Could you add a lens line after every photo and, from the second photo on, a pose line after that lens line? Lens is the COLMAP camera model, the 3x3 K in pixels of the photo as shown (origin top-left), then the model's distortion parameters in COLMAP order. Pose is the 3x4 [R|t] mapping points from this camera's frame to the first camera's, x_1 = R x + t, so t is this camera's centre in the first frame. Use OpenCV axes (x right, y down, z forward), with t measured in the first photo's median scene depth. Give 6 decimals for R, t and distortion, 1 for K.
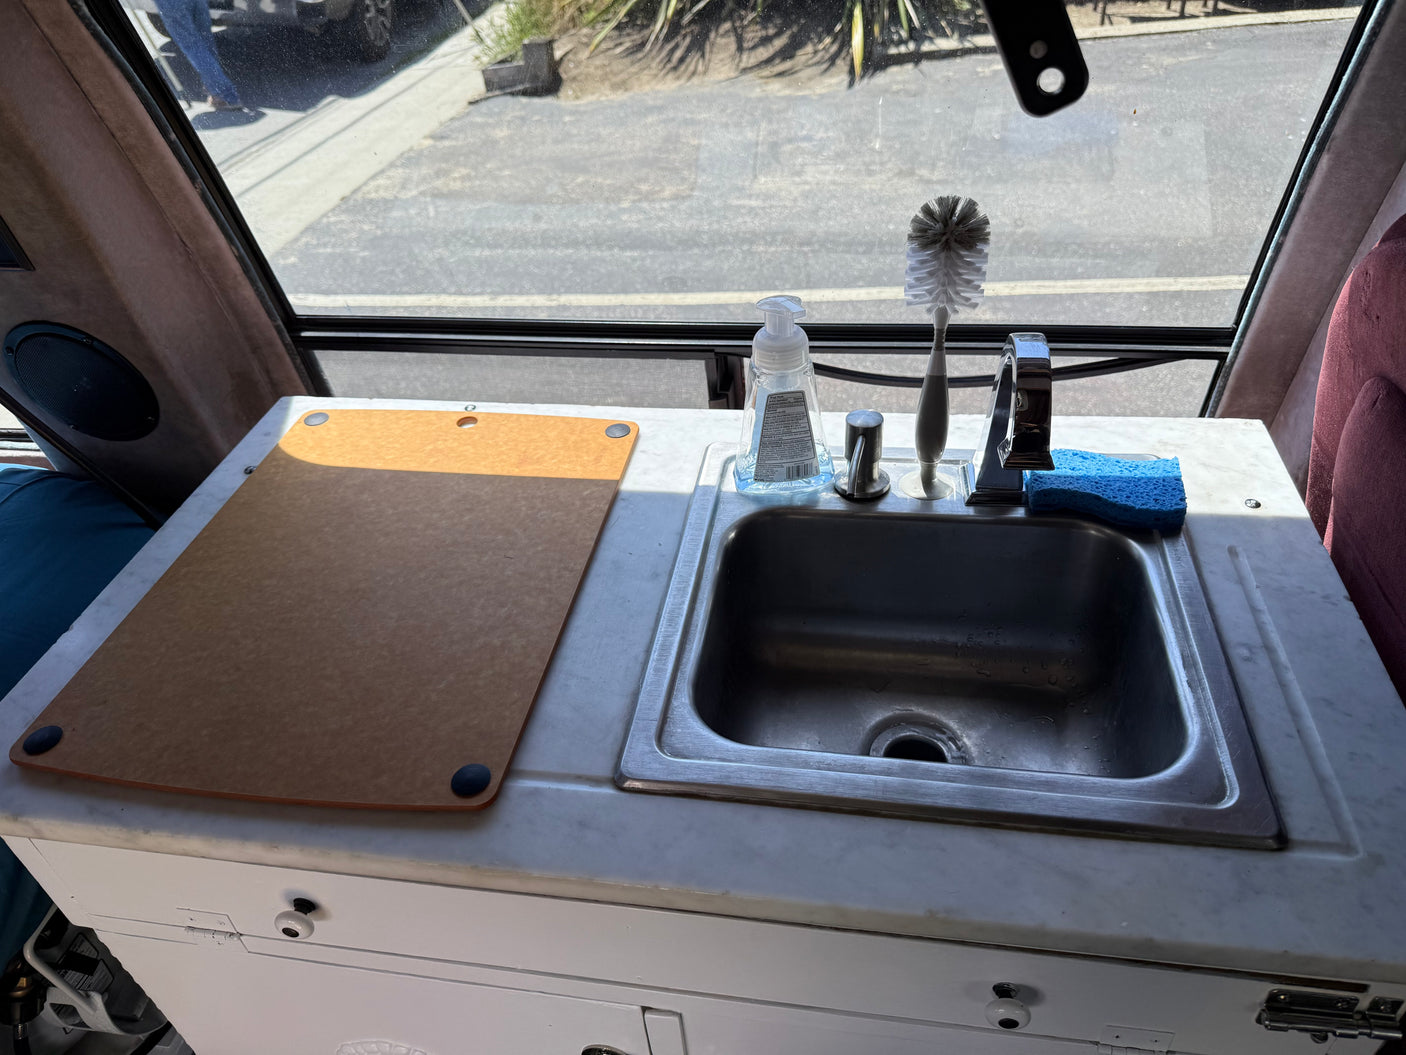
lens RADIAL K [[1006.9, 0, 705.3], [0, 1006.9, 529.4], [0, 0, 1]] dist [0.001727, -0.007222]
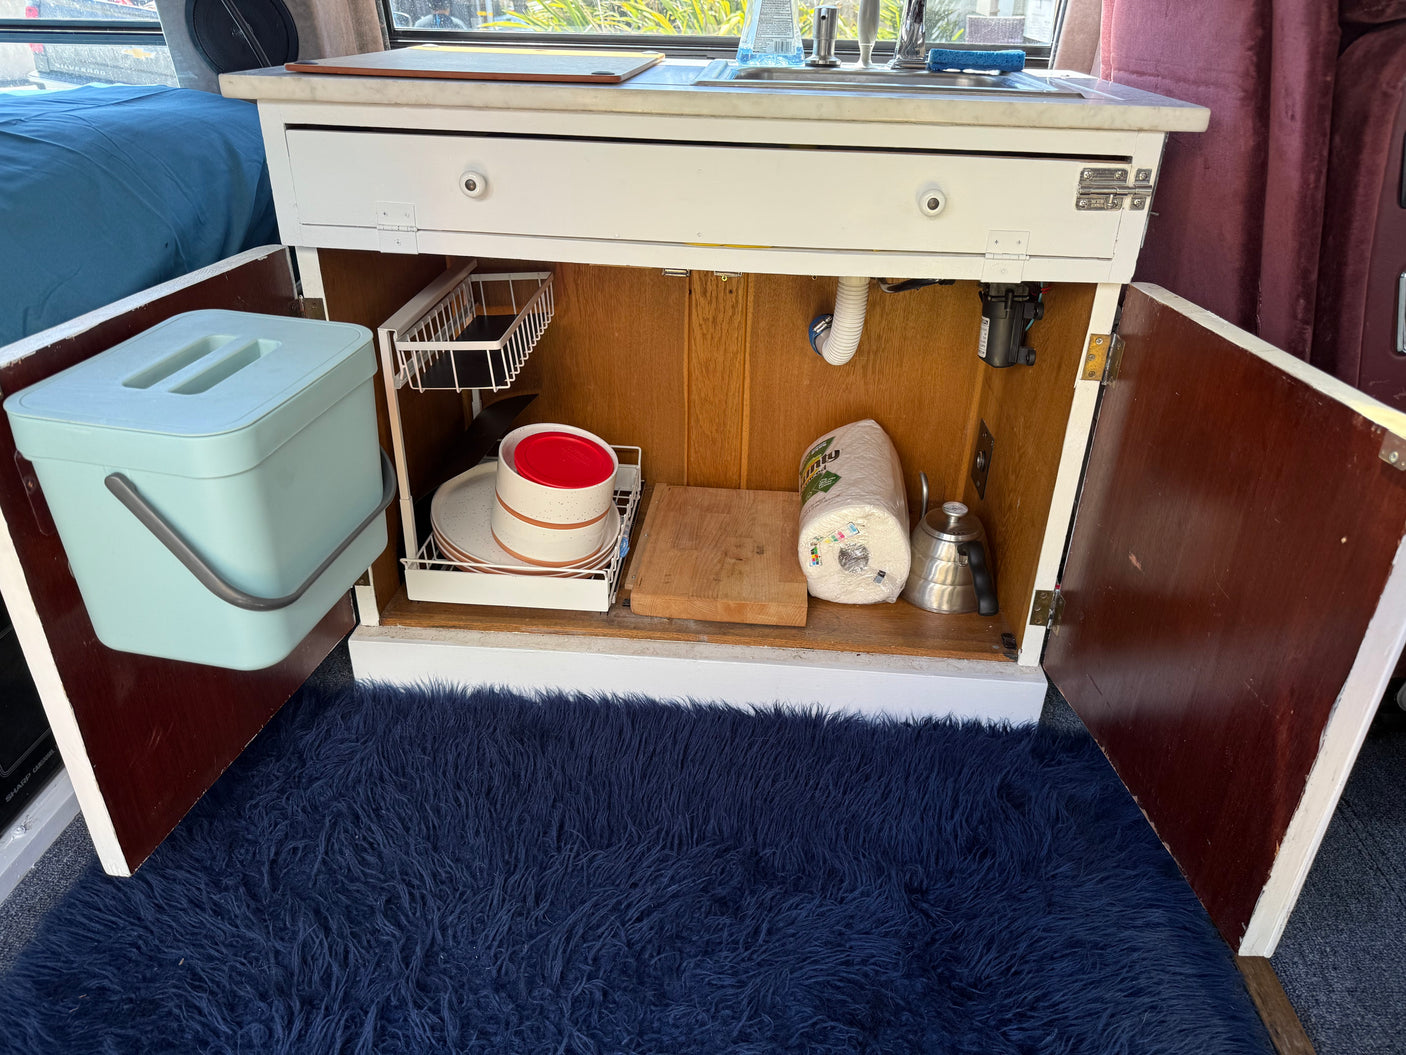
lens RADIAL K [[1006.9, 0, 705.3], [0, 1006.9, 529.4], [0, 0, 1]] dist [0.001727, -0.007222]
pose [[0.992139, 0.035090, 0.120123, -0.153680], [-0.013424, 0.984186, -0.176627, 0.793908], [-0.124421, 0.173626, 0.976920, -0.295735]]
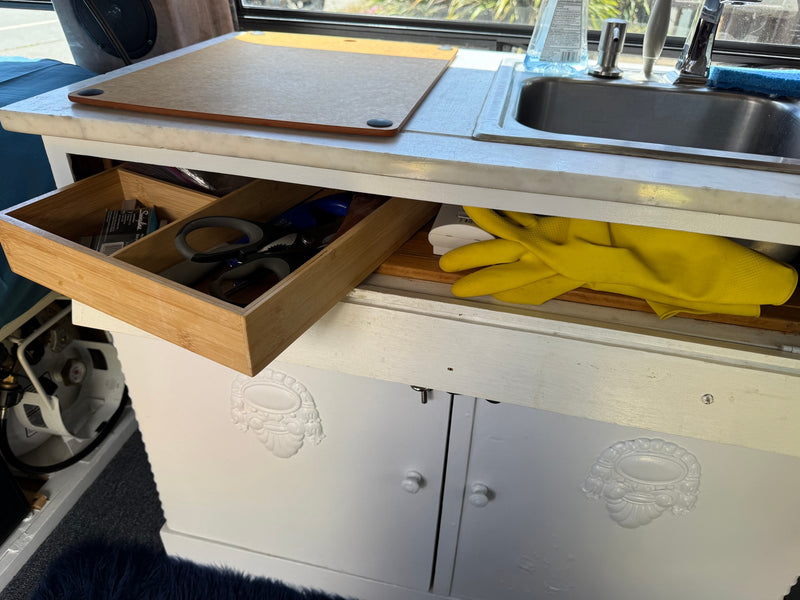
lens RADIAL K [[578.7, 0, 400.0], [0, 578.7, 300.0], [0, 0, 1]] dist [0.010460, -0.030235]
pose [[0.993118, 0.116904, 0.007104, -0.115211], [-0.115841, 0.989405, -0.087517, 0.373604], [-0.017260, 0.086091, 0.996138, 0.100484]]
